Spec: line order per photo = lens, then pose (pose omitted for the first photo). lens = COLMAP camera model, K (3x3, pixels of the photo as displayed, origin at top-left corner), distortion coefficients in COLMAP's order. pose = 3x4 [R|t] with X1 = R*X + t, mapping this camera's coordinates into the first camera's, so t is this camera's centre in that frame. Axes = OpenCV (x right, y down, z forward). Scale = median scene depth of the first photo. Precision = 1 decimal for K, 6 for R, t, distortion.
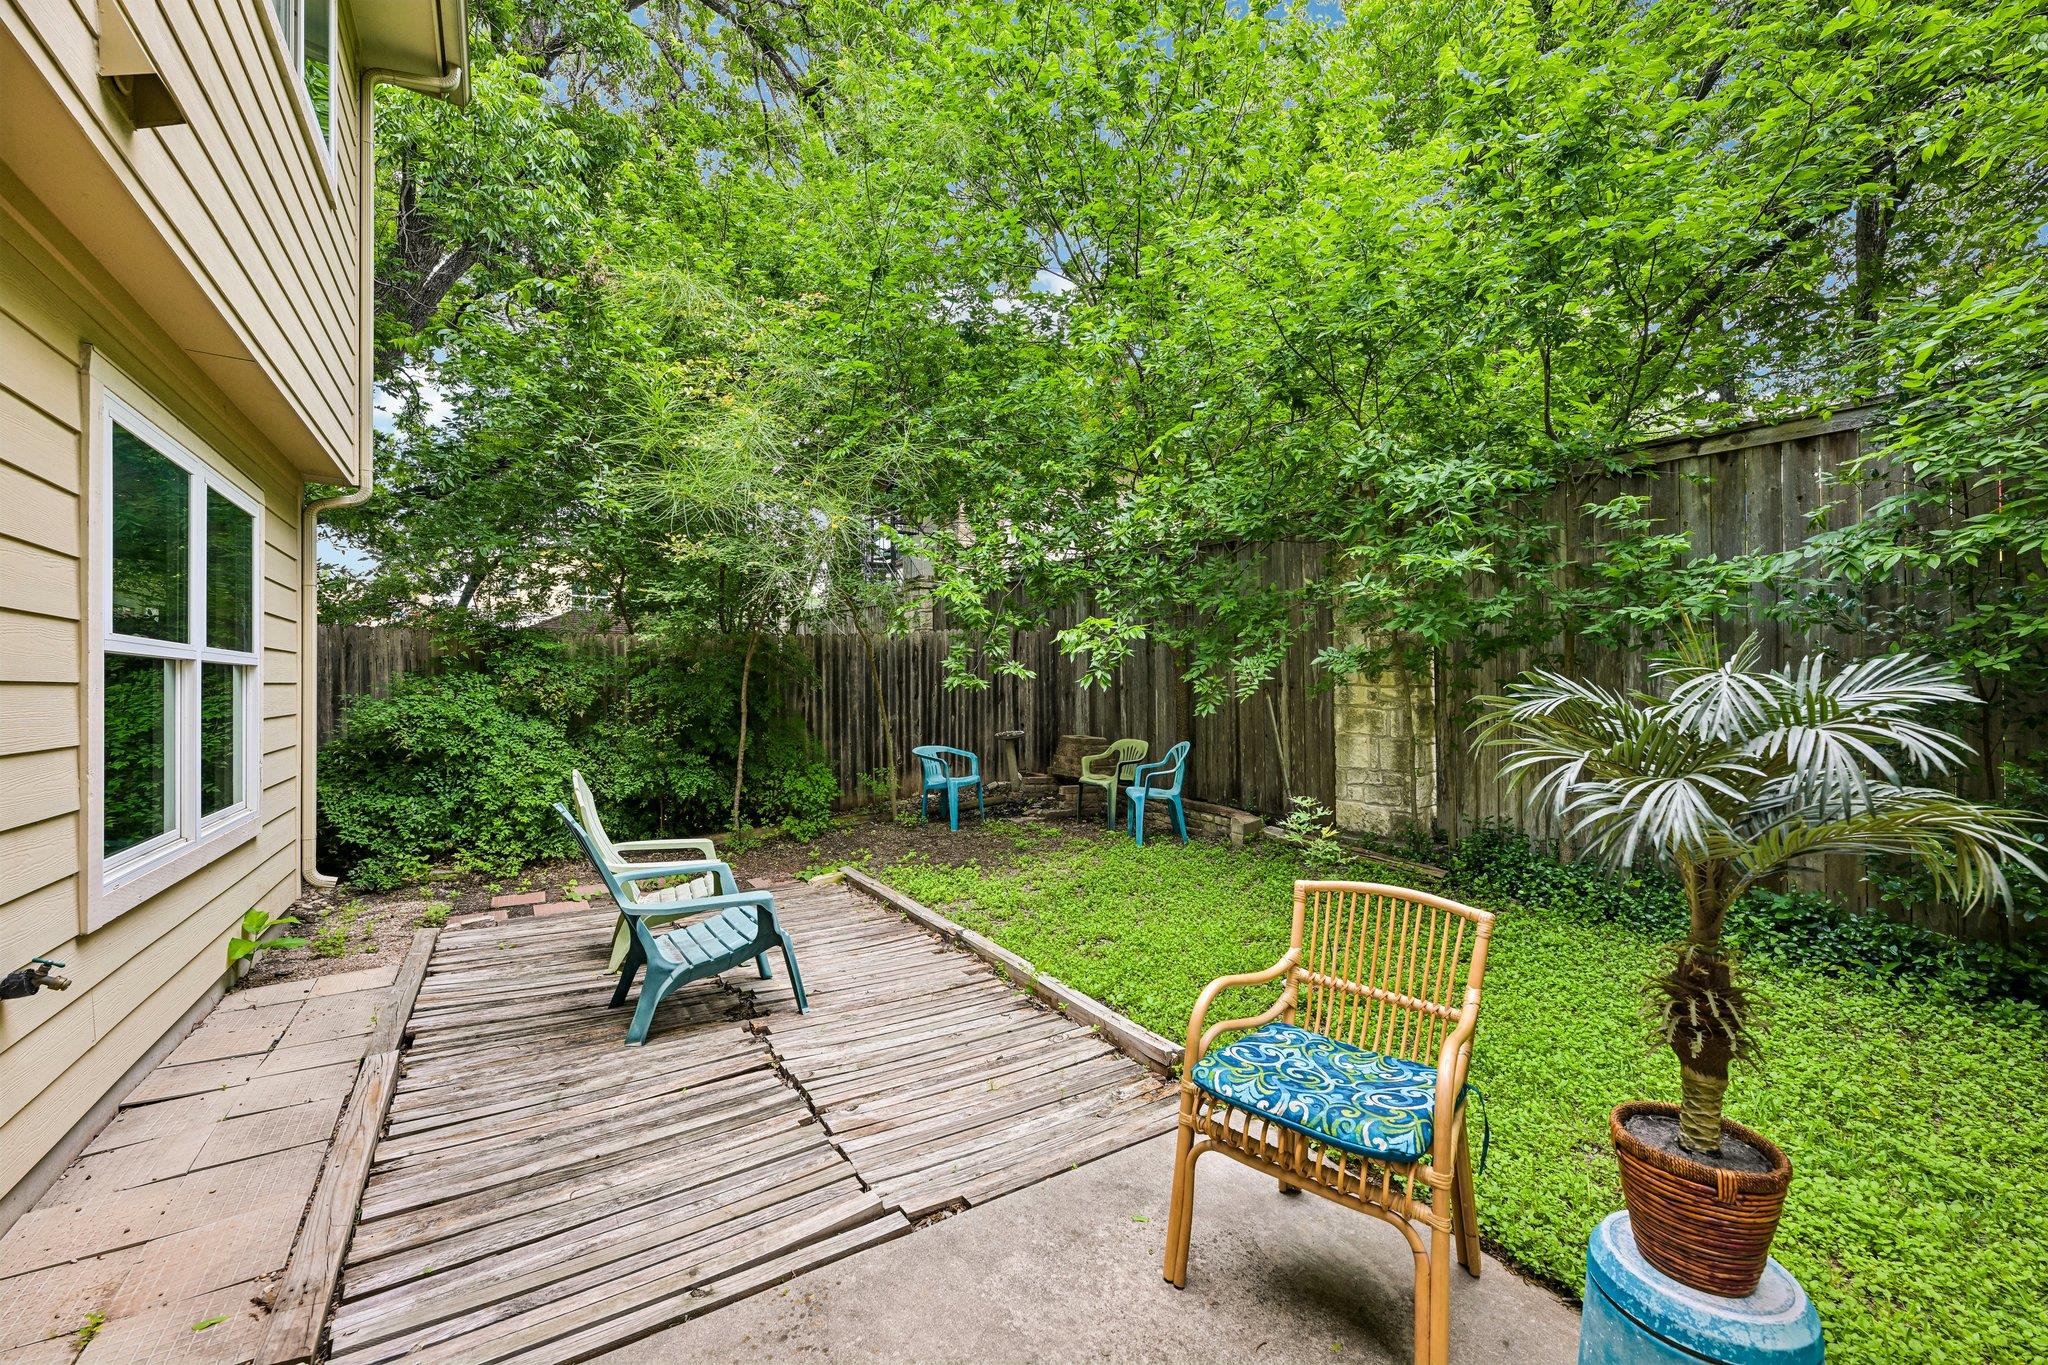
lens RADIAL K [[811.5, 0, 1024.3], [0, 811.5, 684.6], [0, 0, 1]] dist [-0.001063, -0.000127]
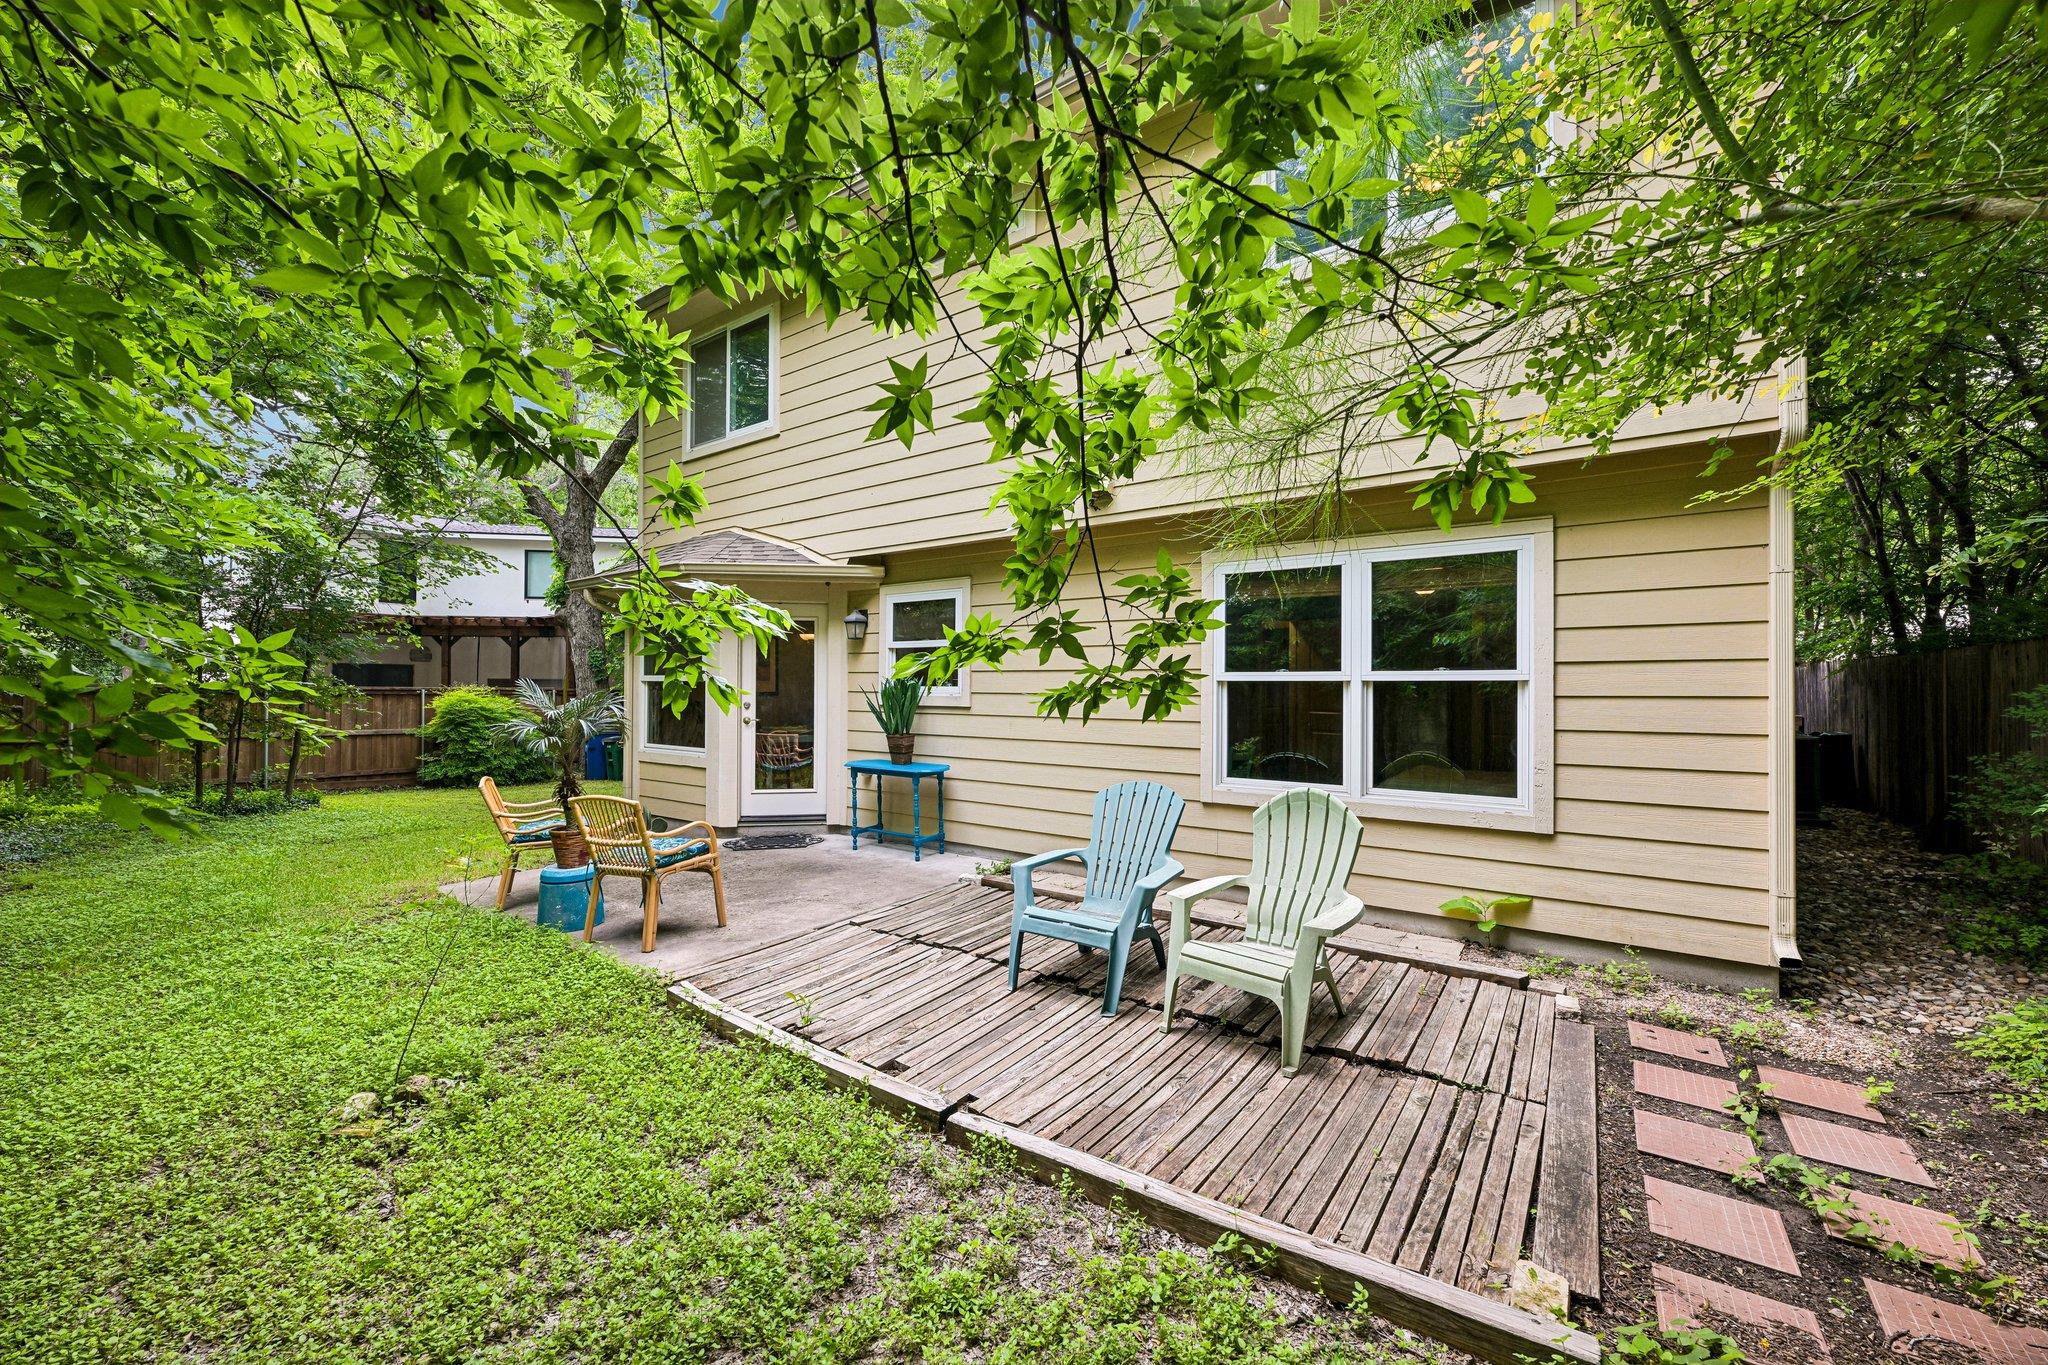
lens RADIAL K [[811.5, 0, 1023.9], [0, 811.5, 681.3], [0, 0, 1]] dist [-0.001063, -0.000127]
pose [[-0.934350, -0.003451, -0.356340, 0.133720], [-0.001839, 0.999986, -0.004862, -0.021567], [0.356352, -0.003887, -0.934344, 2.427410]]
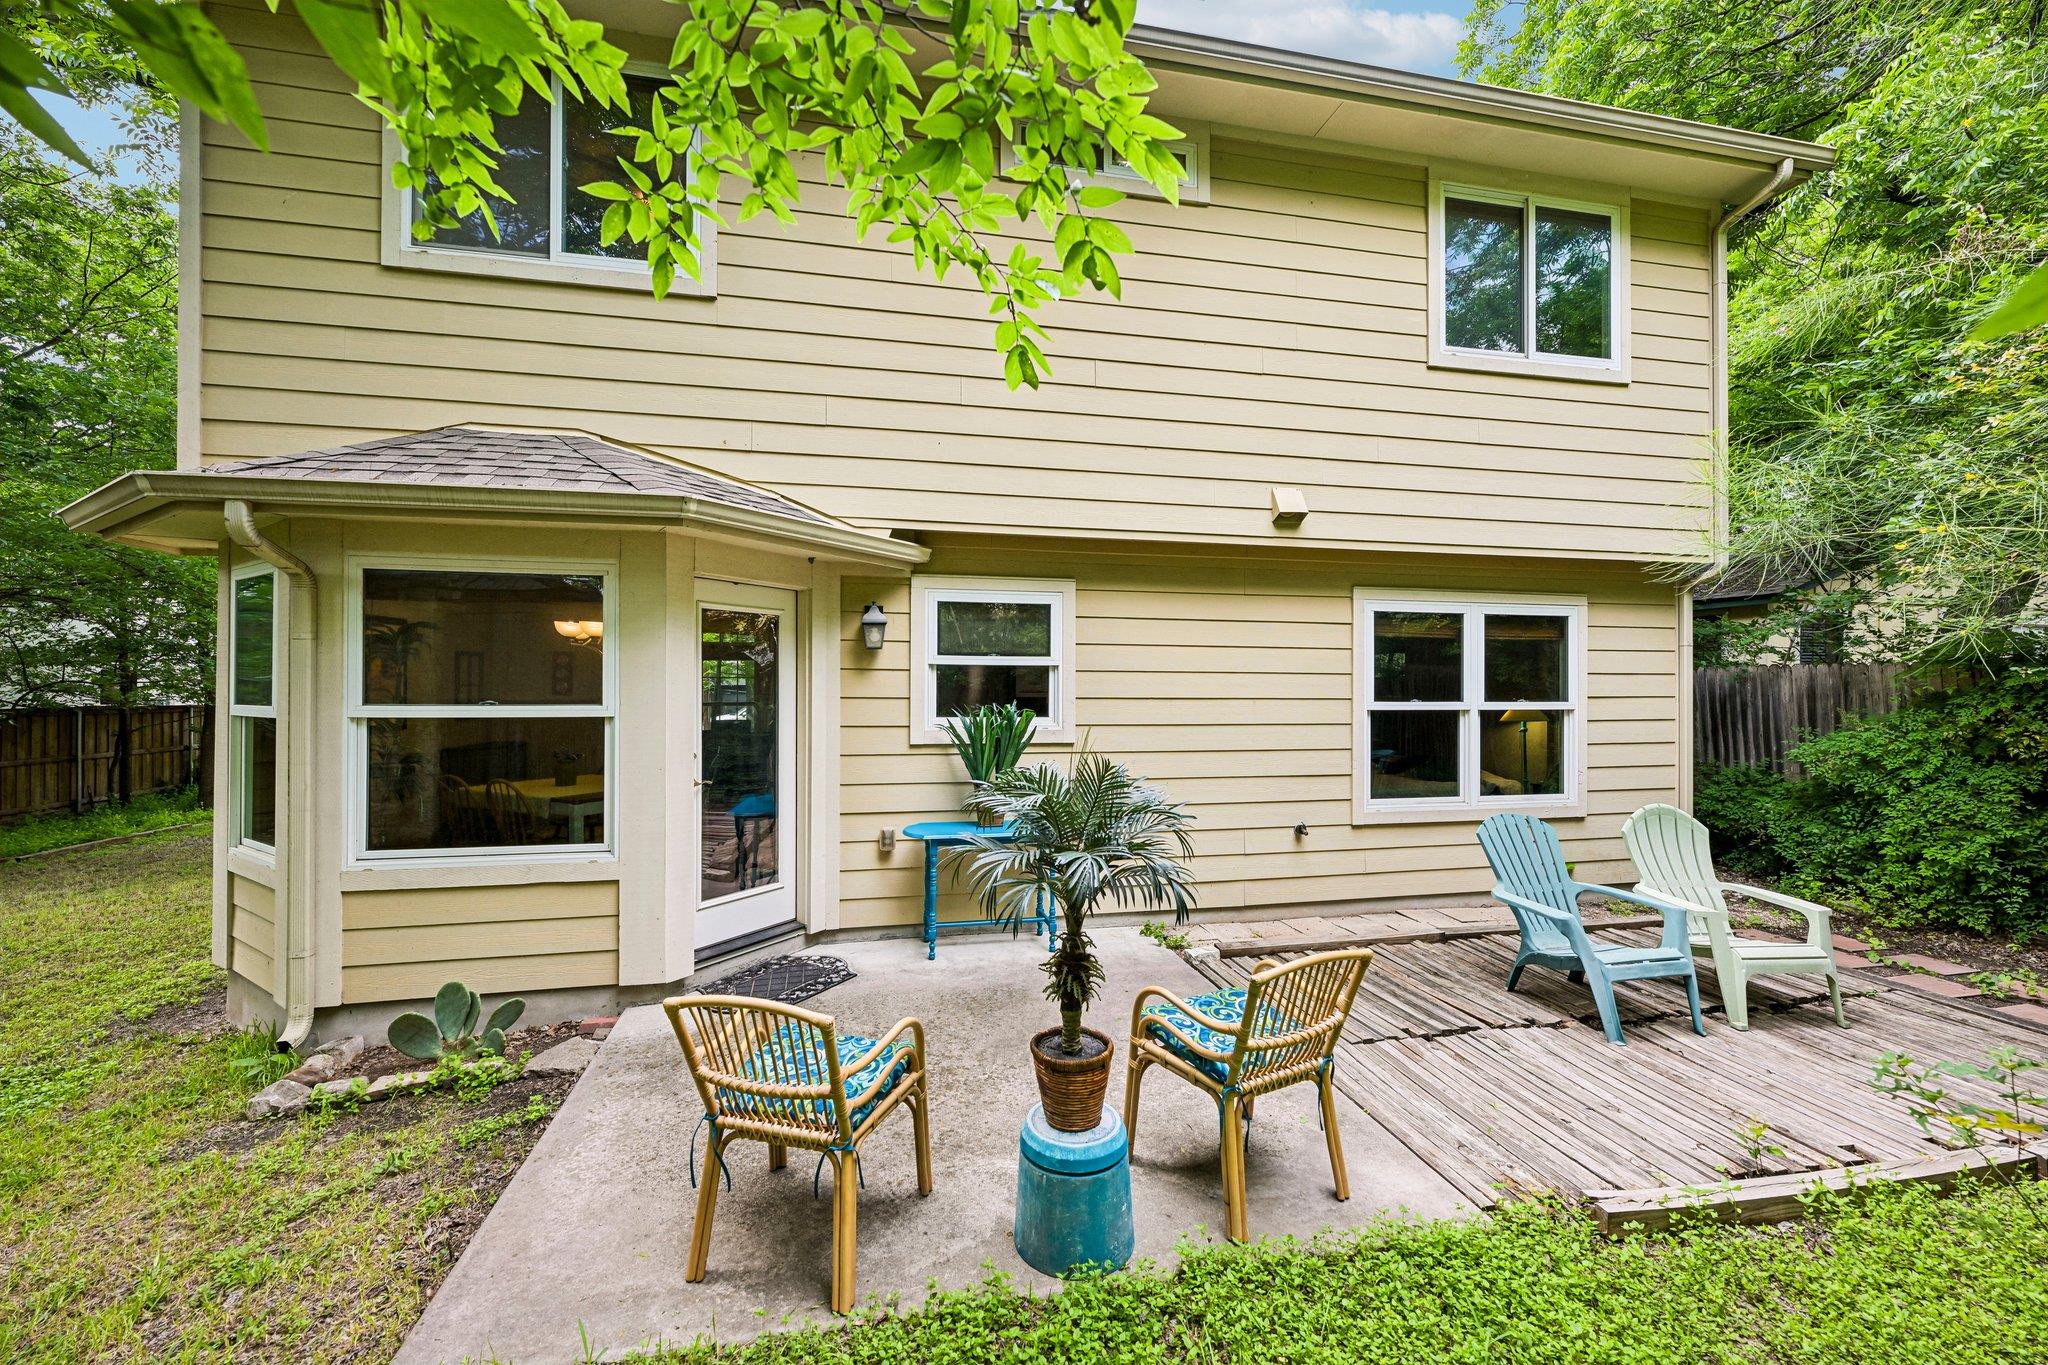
lens RADIAL K [[811.5, 0, 1019.2], [0, 811.5, 677.0], [0, 0, 1]] dist [-0.001063, -0.000127]
pose [[-0.354411, -0.010129, -0.935035, 1.224673], [-0.004527, 0.999948, -0.009116, -0.091643], [0.935079, 0.001002, -0.354438, 0.745168]]
